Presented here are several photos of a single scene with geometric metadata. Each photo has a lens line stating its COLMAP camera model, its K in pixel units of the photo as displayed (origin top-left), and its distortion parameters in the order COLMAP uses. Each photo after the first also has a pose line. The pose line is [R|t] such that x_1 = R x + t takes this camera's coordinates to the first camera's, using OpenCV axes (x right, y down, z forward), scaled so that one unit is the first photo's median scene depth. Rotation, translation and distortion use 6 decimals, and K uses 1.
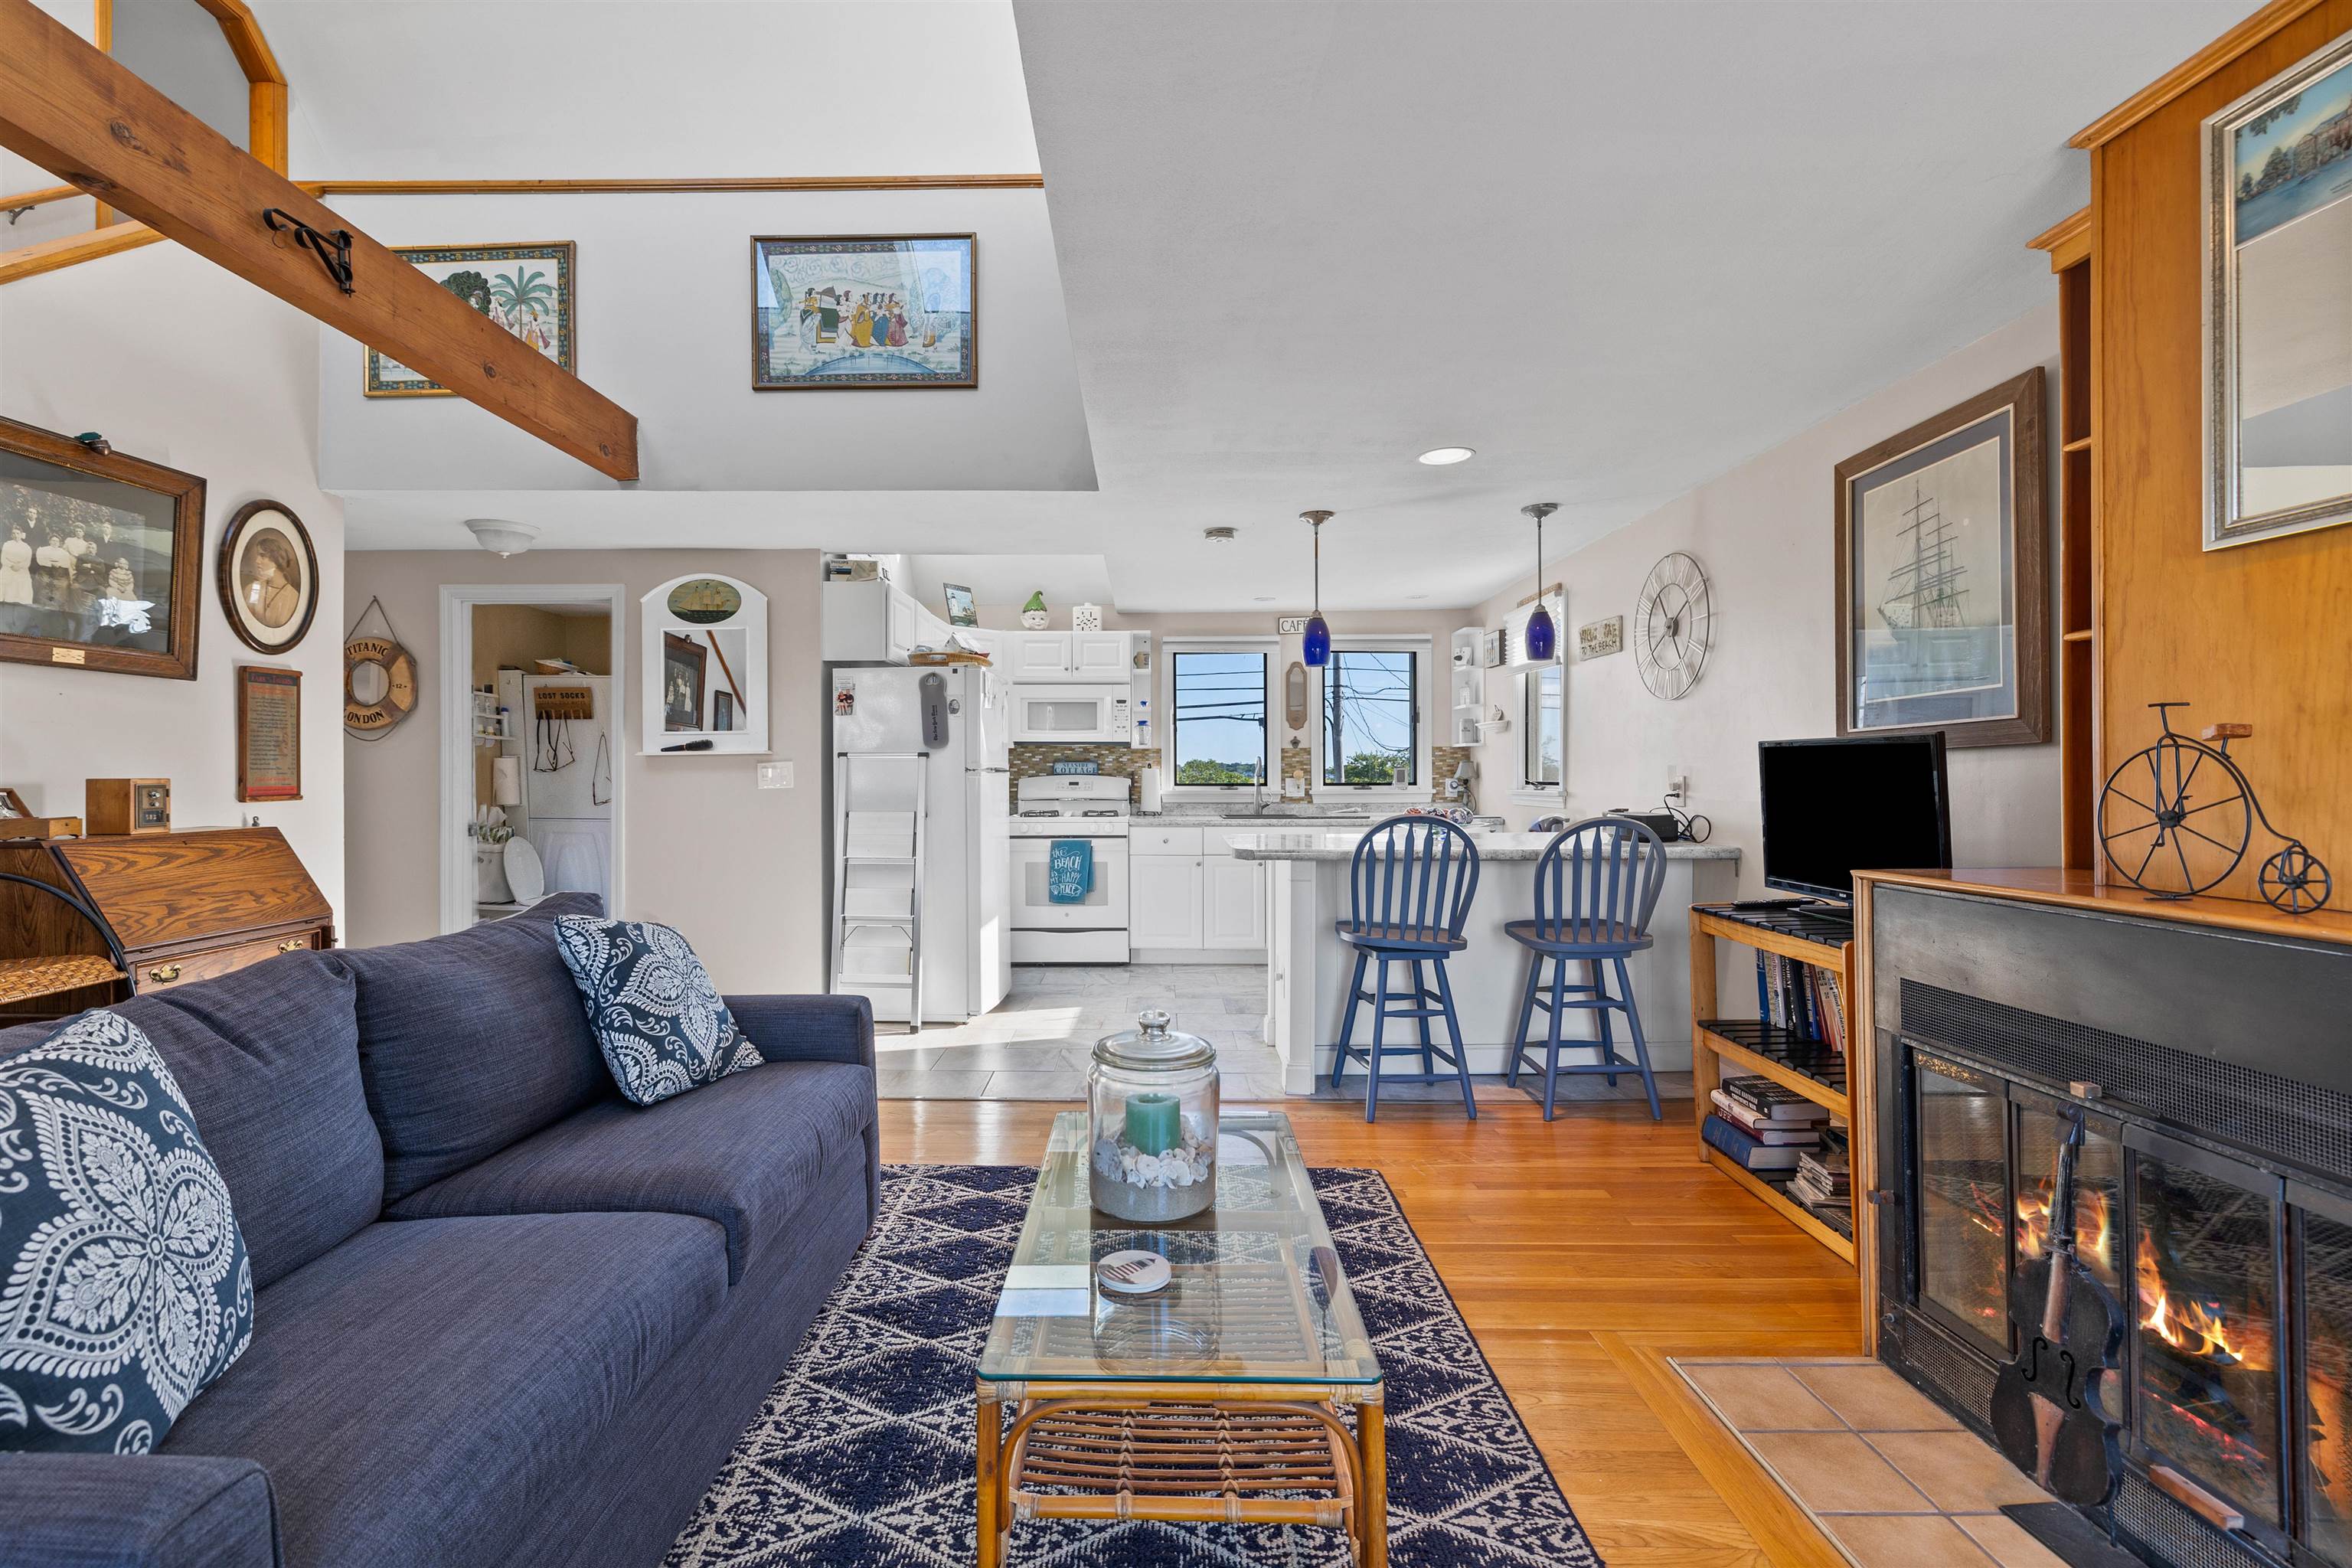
lens RADIAL K [[1069.4, 0, 1170.6], [0, 1069.4, 772.1], [0, 0, 1]] dist [0.001778, 0.000032]
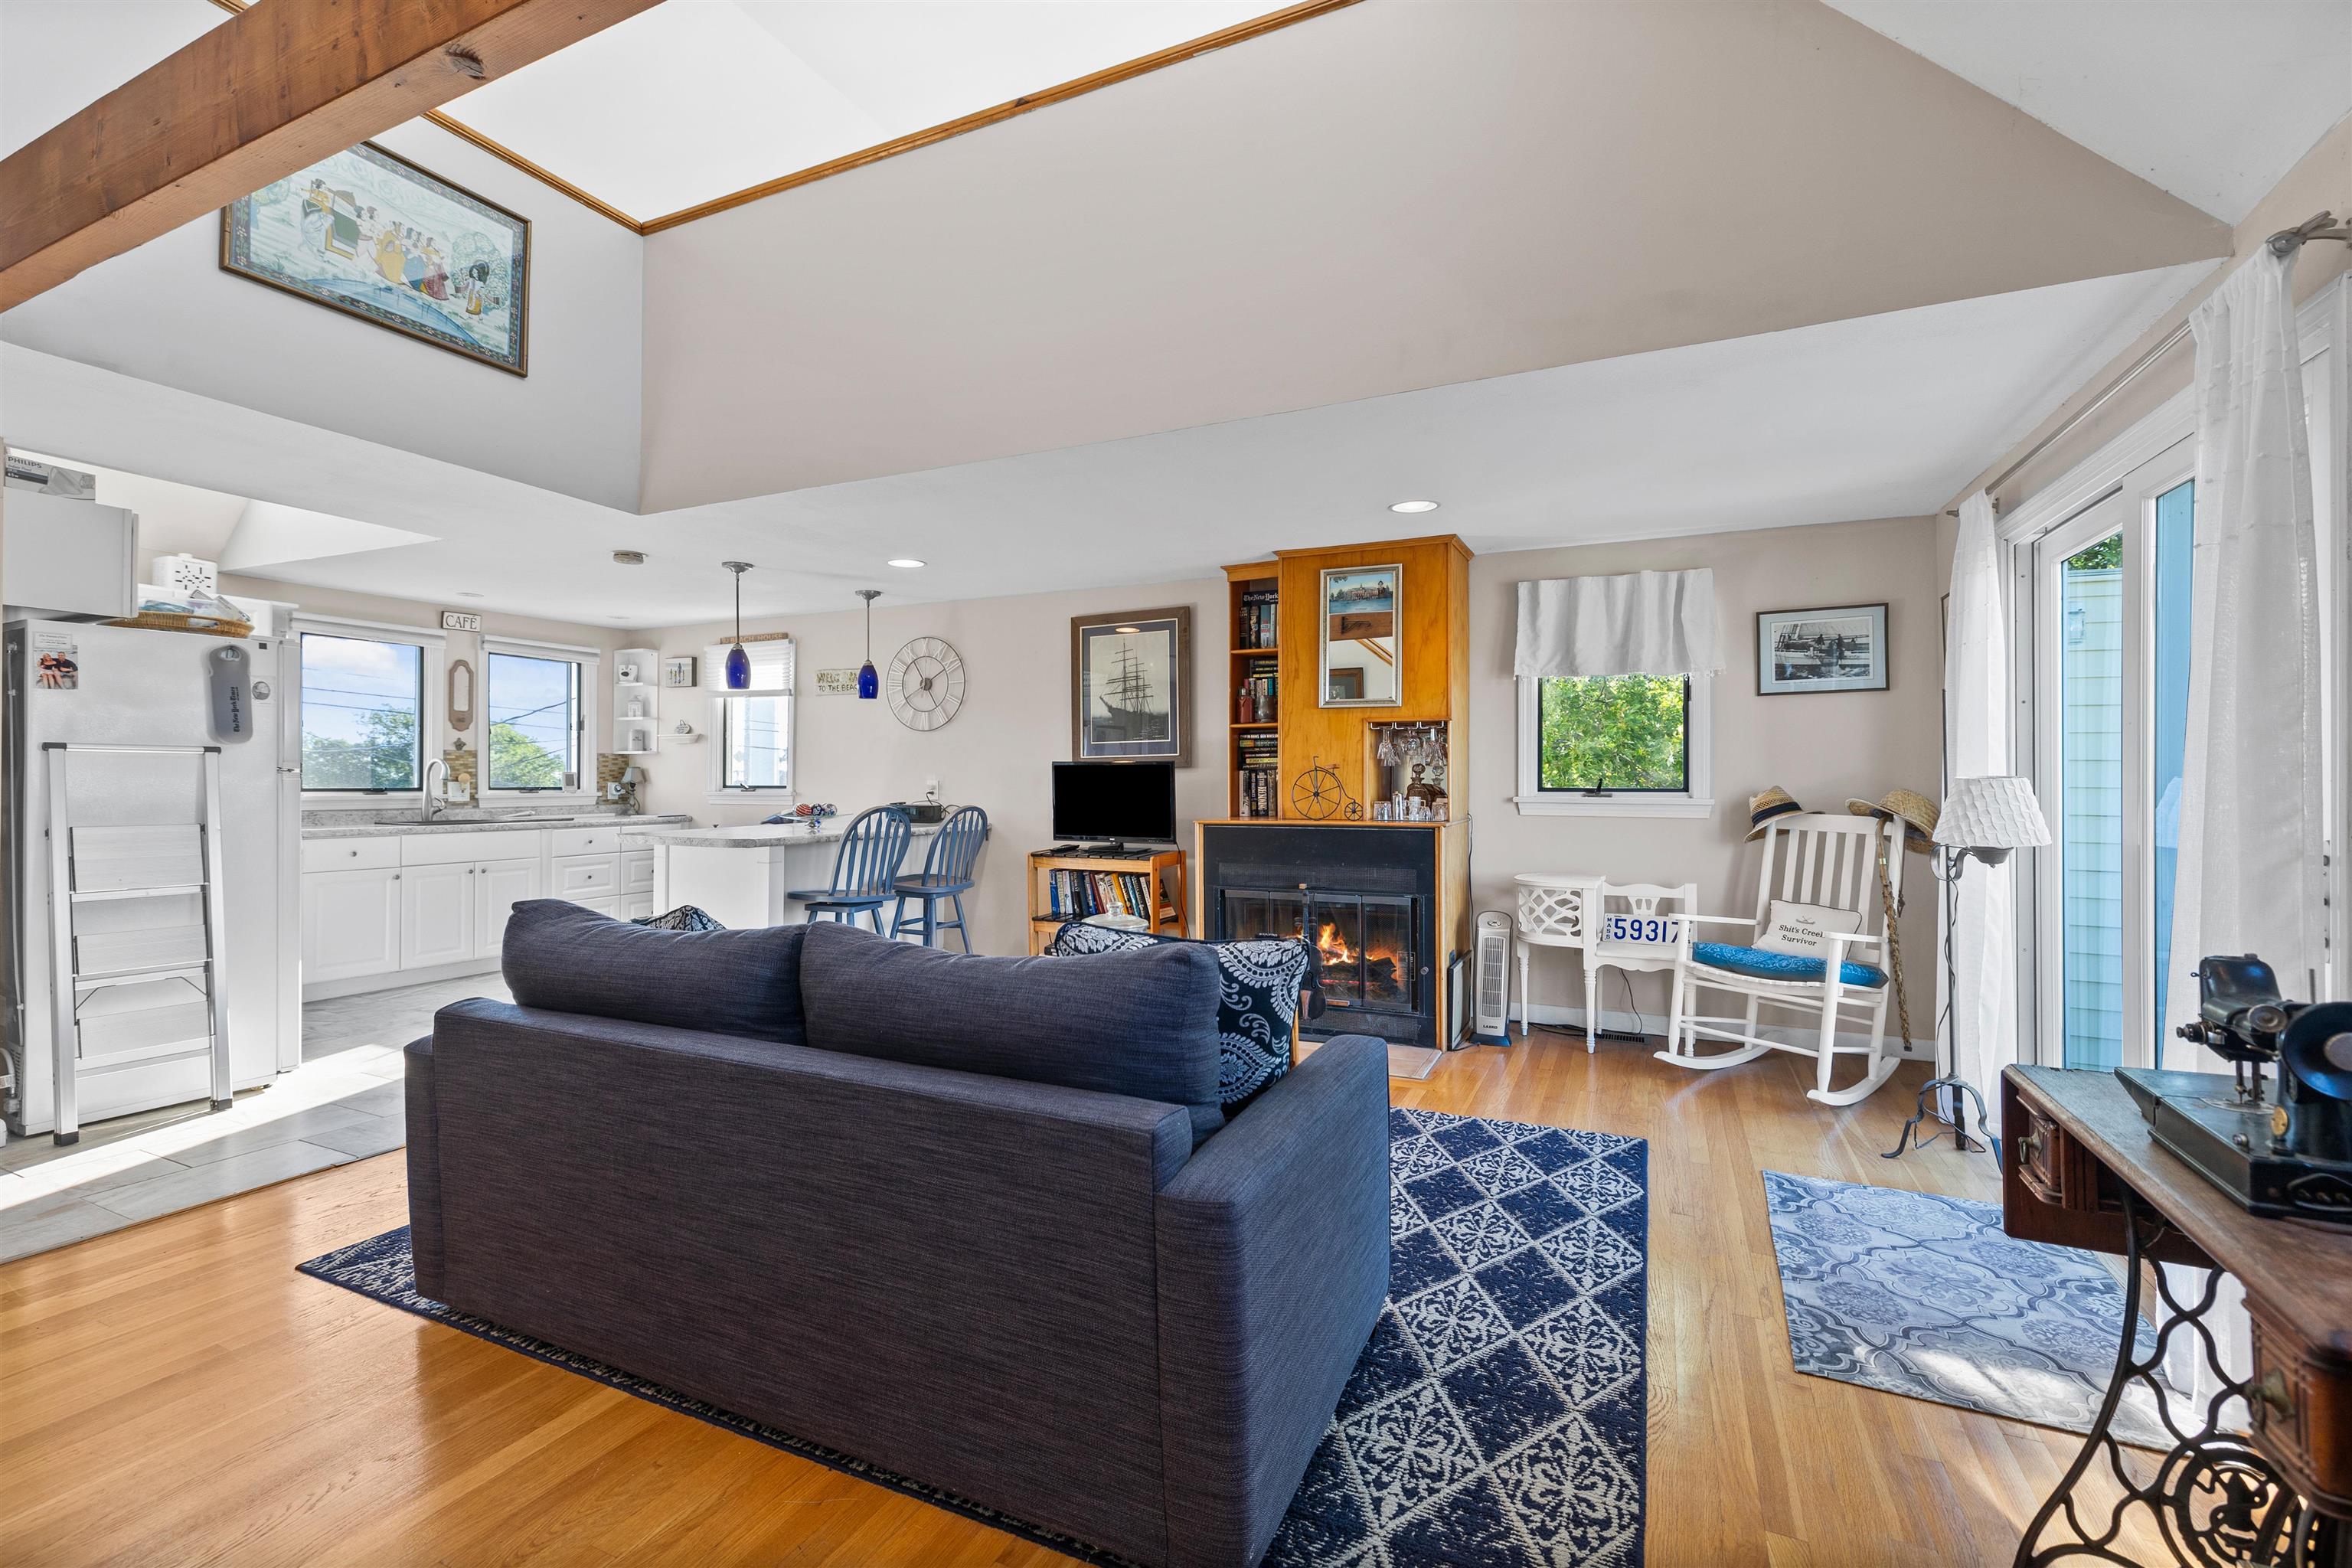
lens RADIAL K [[987.1, 0, 1192.7], [0, 987.1, 778.3], [0, 0, 1]] dist [-0.002779, 0.000744]
pose [[0.393041, 0.005282, 0.919506, -0.761979], [-0.004830, 0.999982, -0.003680, 0.004359], [-0.919508, -0.002995, 0.393059, 0.090024]]
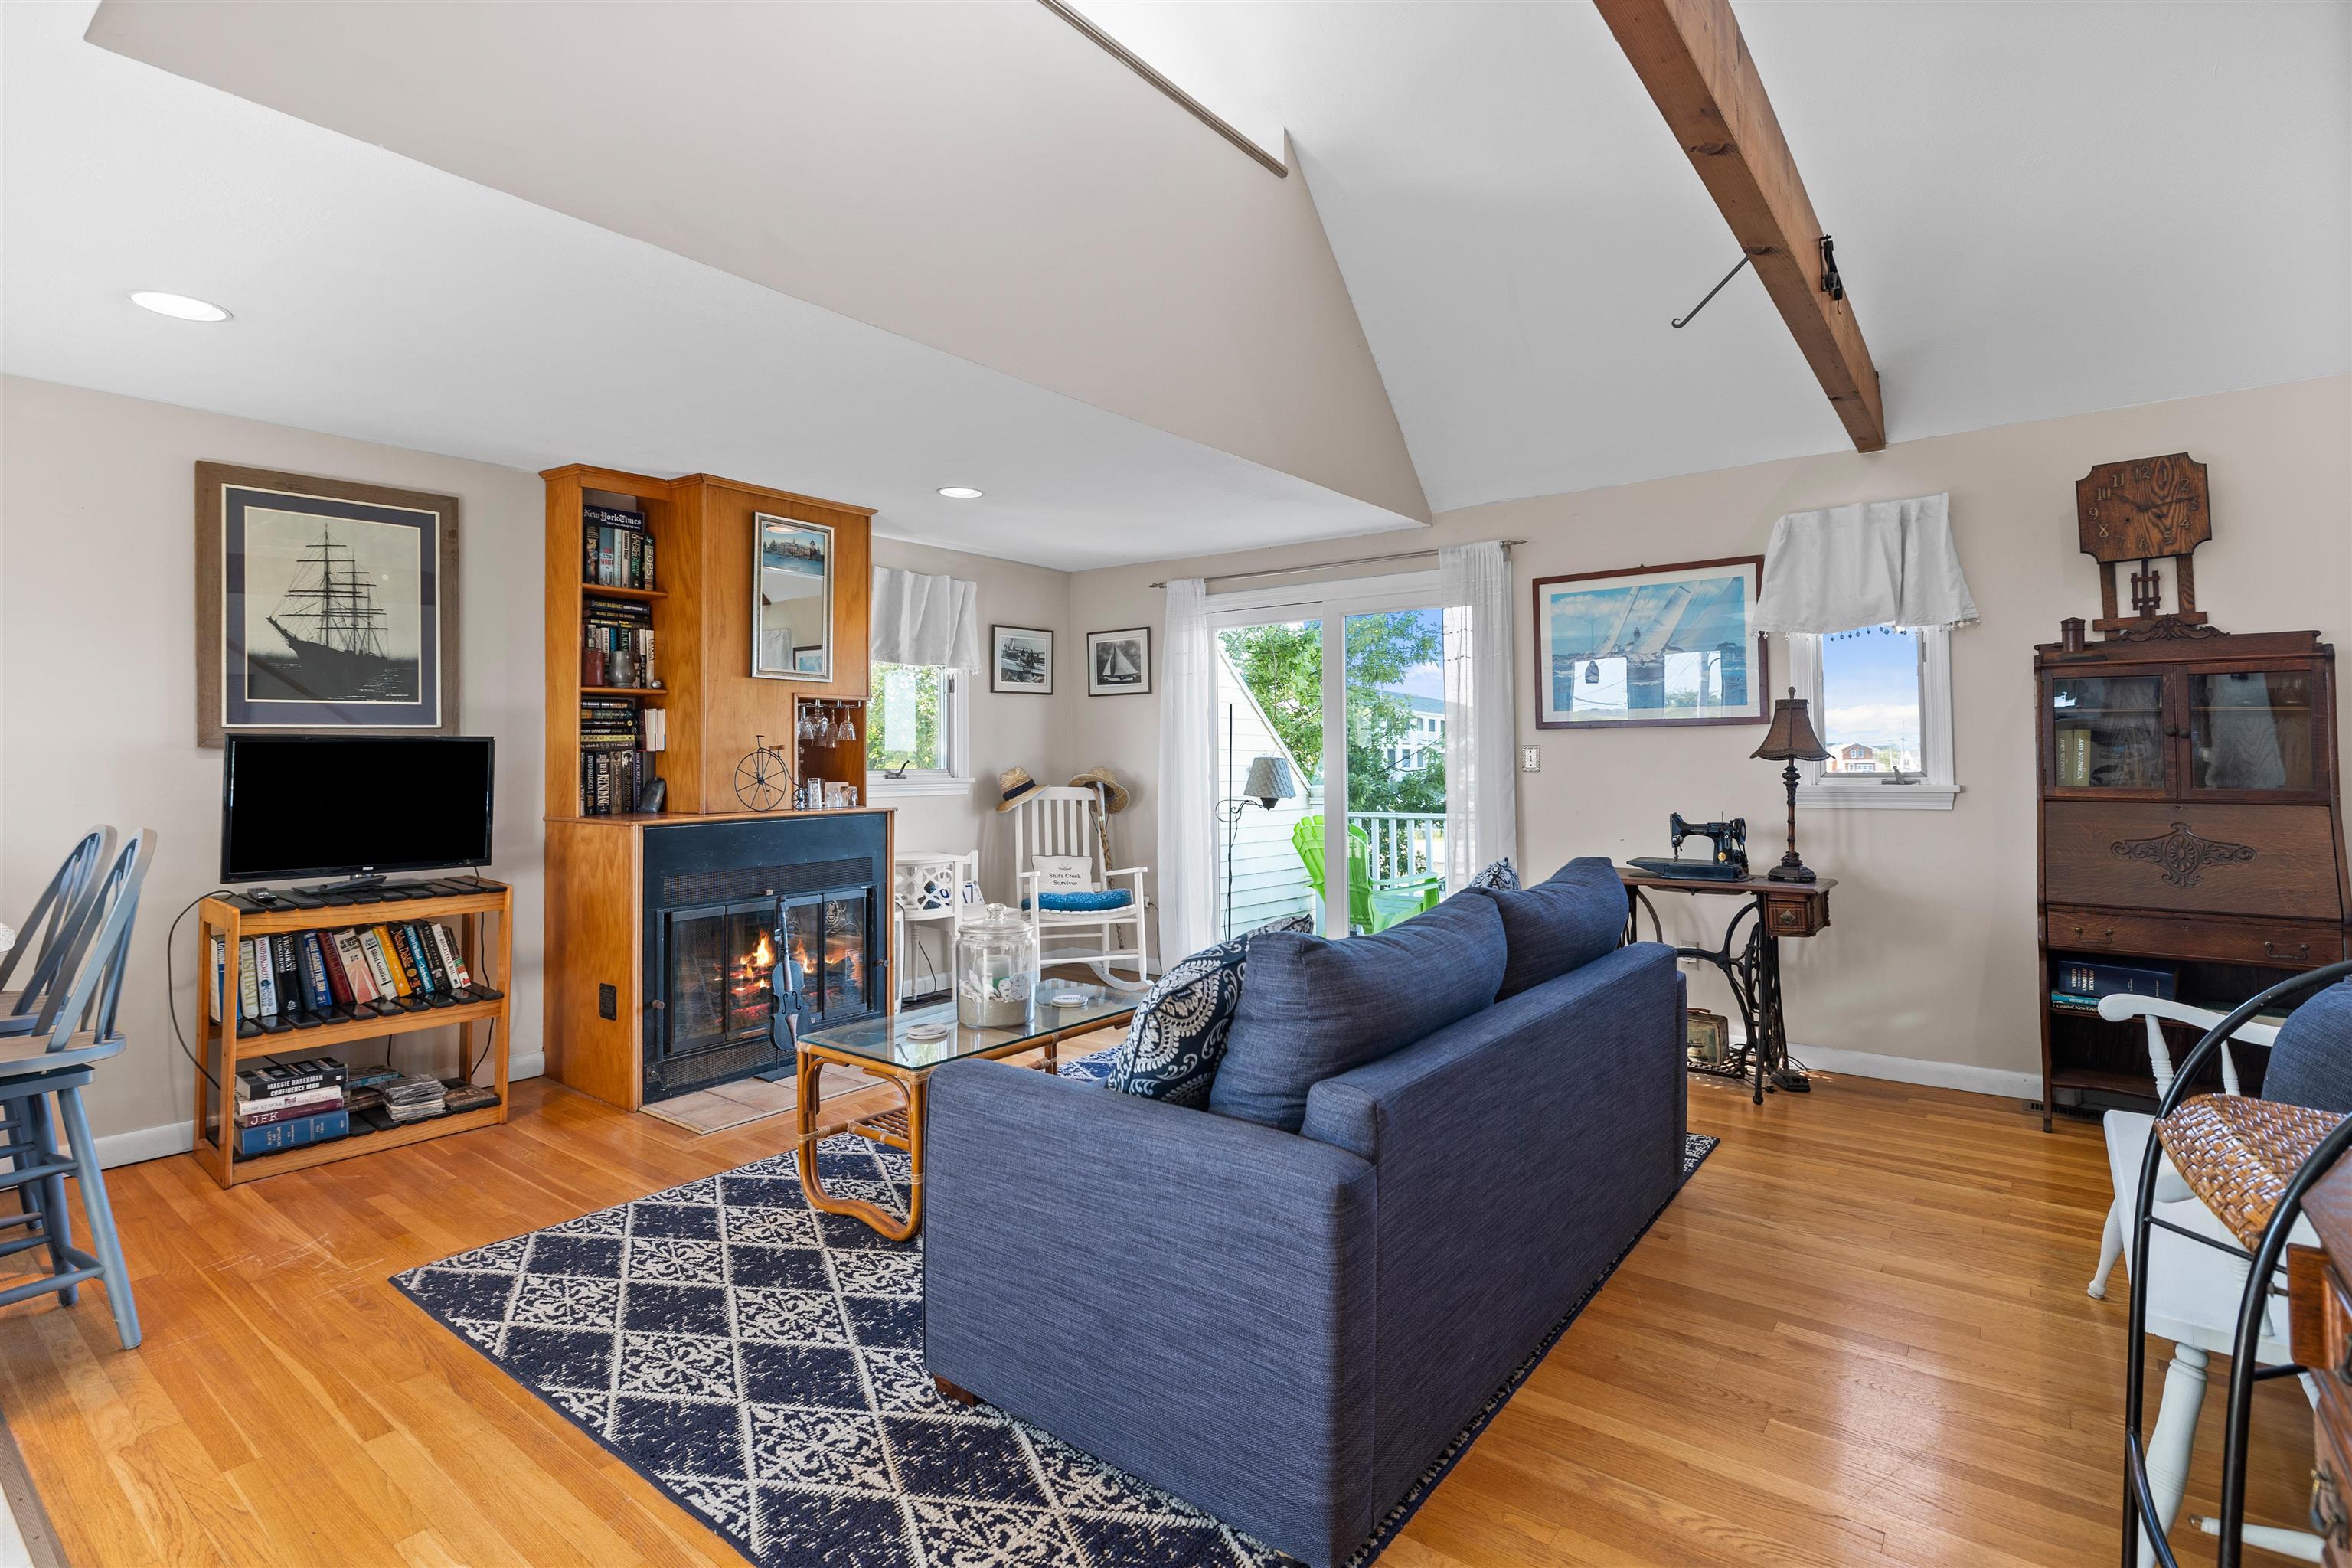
lens RADIAL K [[1130.7, 0, 1188.2], [0, 1130.7, 717.4], [0, 0, 1]] dist [-0.008895, 0.001005]
pose [[-0.807420, 0.032147, 0.589100, -0.622606], [0.009847, 0.999110, -0.041024, 0.005626], [-0.589894, -0.027323, -0.807018, 1.082354]]
